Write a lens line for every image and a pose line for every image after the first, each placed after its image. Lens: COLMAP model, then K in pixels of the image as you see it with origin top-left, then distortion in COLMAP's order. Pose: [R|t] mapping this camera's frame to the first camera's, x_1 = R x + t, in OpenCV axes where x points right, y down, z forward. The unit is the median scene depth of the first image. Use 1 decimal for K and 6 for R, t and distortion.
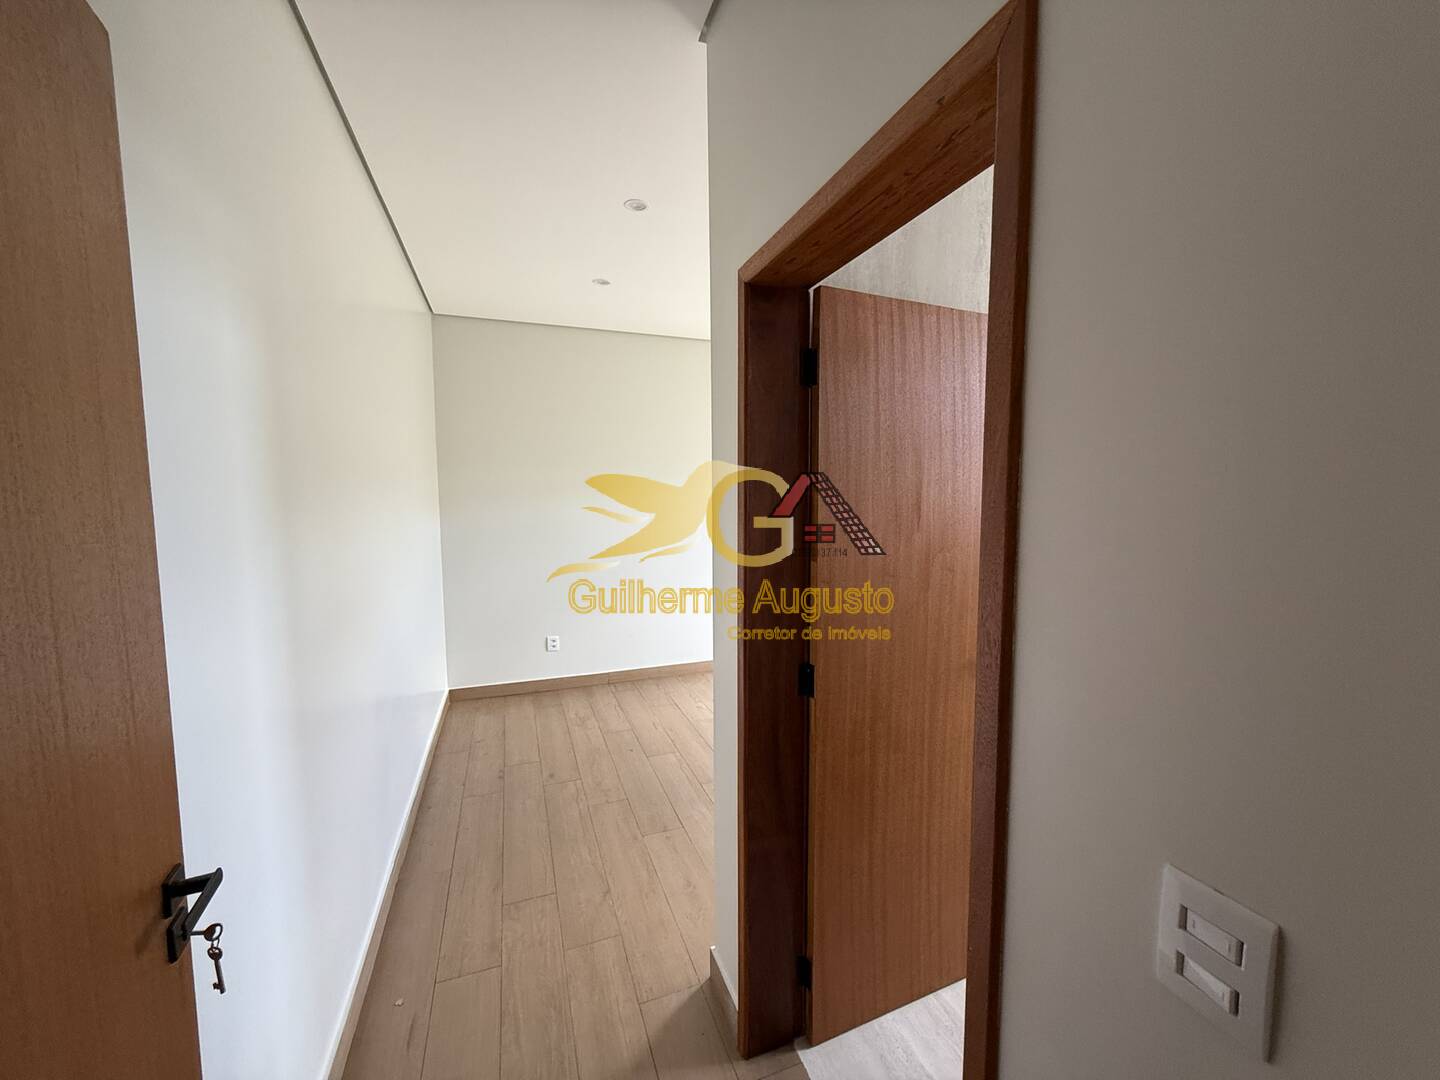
lens RADIAL K [[573.2, 0, 727.8], [0, 573.2, 540.9], [0, 0, 1]] dist [-0.000167, 0.000048]
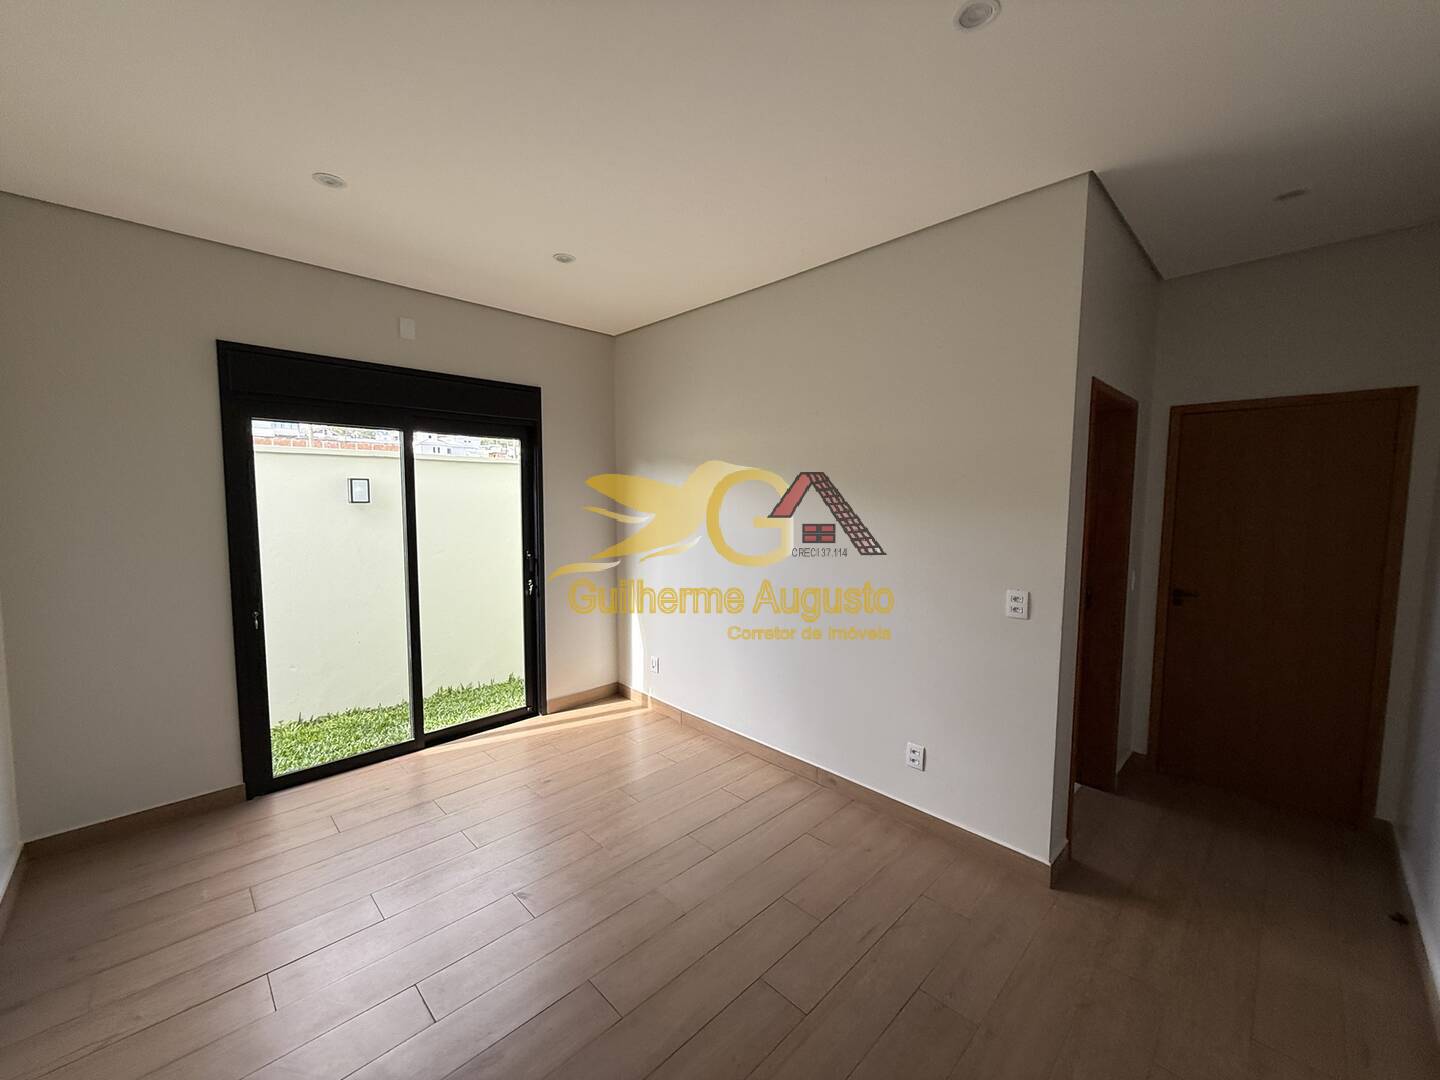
lens RADIAL K [[573.2, 0, 727.8], [0, 573.2, 540.9], [0, 0, 1]] dist [-0.000167, 0.000048]
pose [[-0.401554, -0.071460, 0.913043, -0.399413], [0.074458, 0.991104, 0.110316, -0.096597], [-0.912804, 0.112281, -0.392661, 0.966900]]
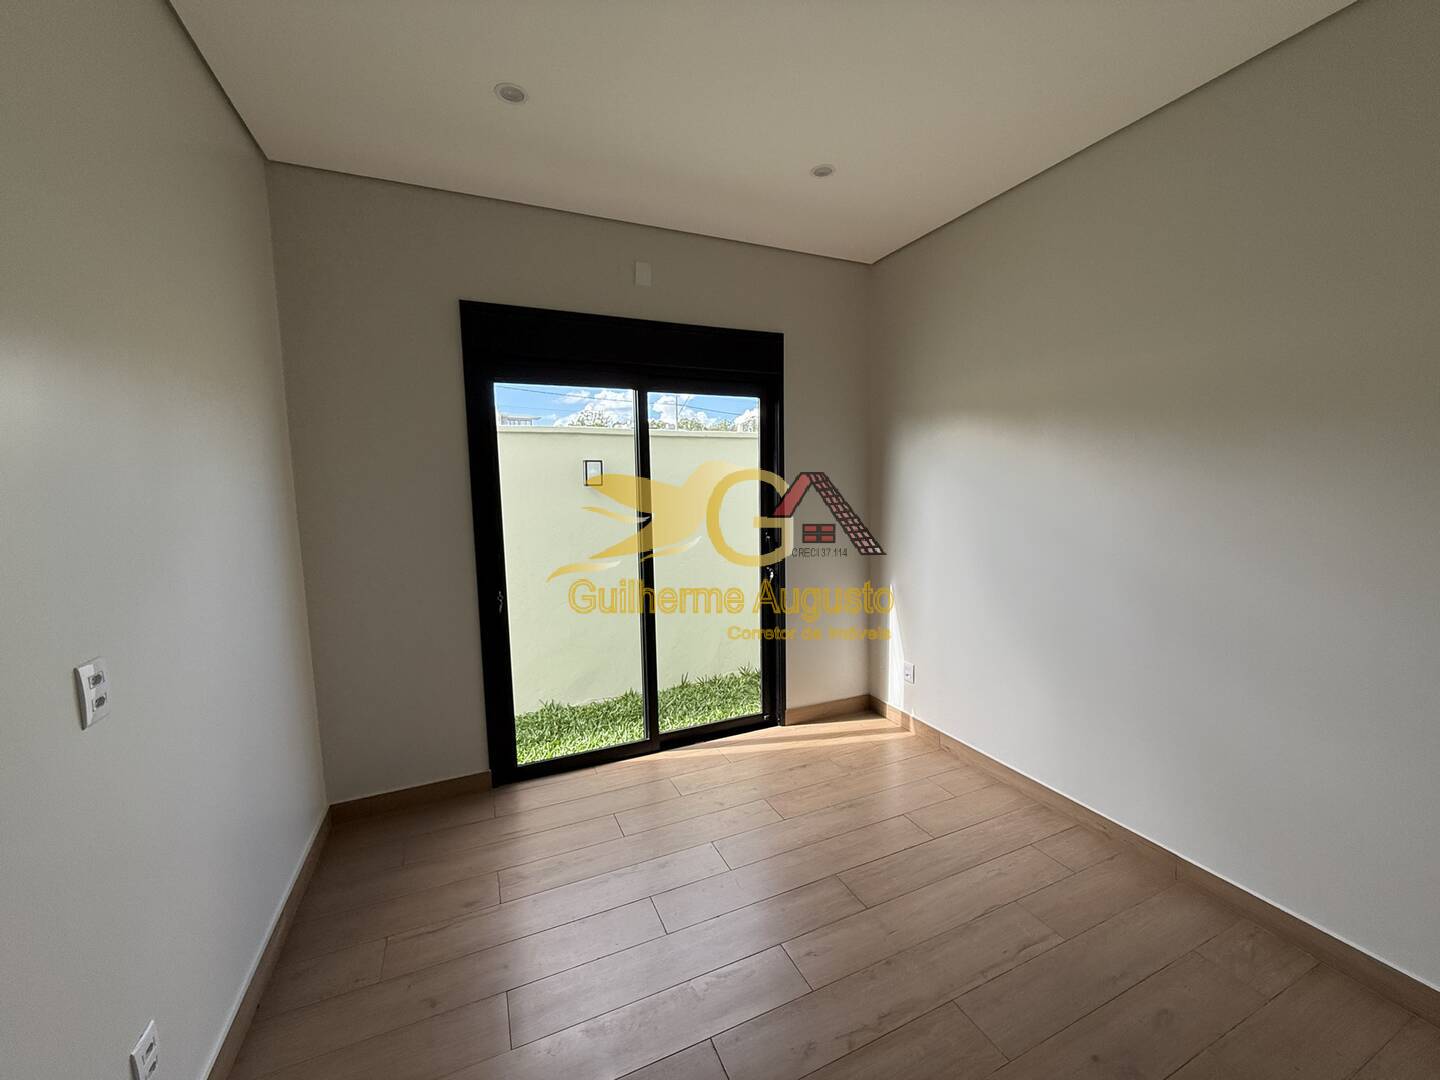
lens RADIAL K [[573.2, 0, 727.8], [0, 573.2, 540.9], [0, 0, 1]] dist [-0.000167, 0.000048]
pose [[-0.060901, -0.090762, 0.994009, -0.175783], [0.101392, 0.990143, 0.096621, -0.067137], [-0.992981, 0.106669, -0.051099, 0.998501]]
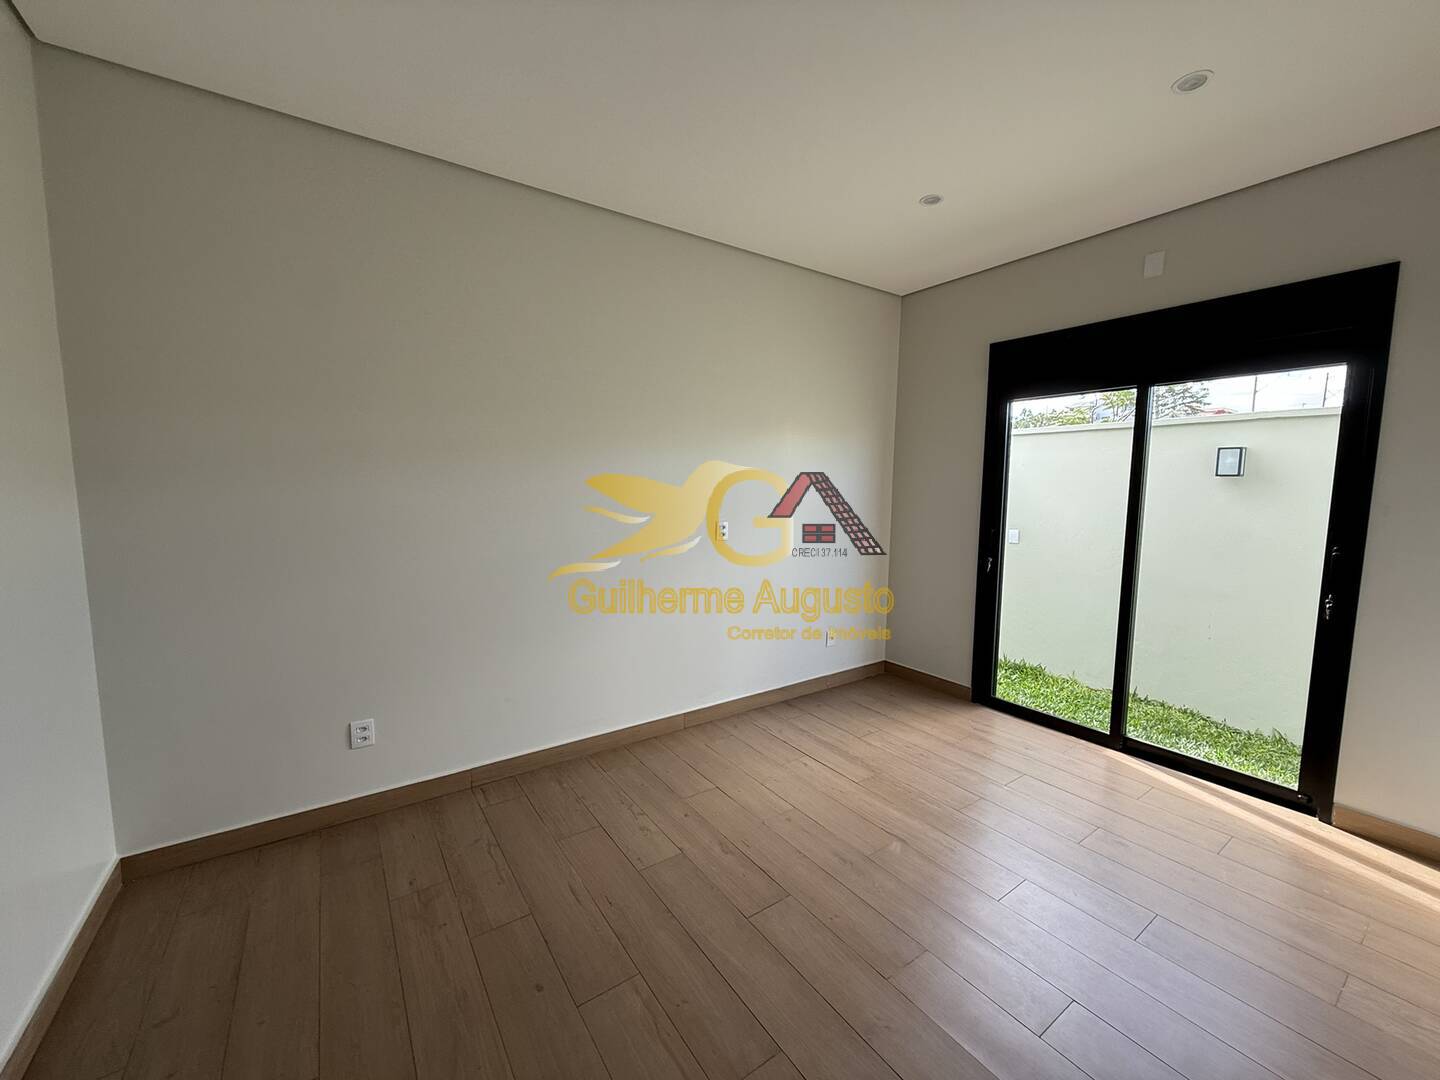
lens RADIAL K [[573.2, 0, 727.8], [0, 573.2, 540.9], [0, 0, 1]] dist [-0.000167, 0.000048]
pose [[0.969290, -0.010256, 0.245708, -0.111952], [0.006191, 0.999831, 0.017309, -0.012984], [-0.245844, -0.015257, 0.969189, 0.434751]]
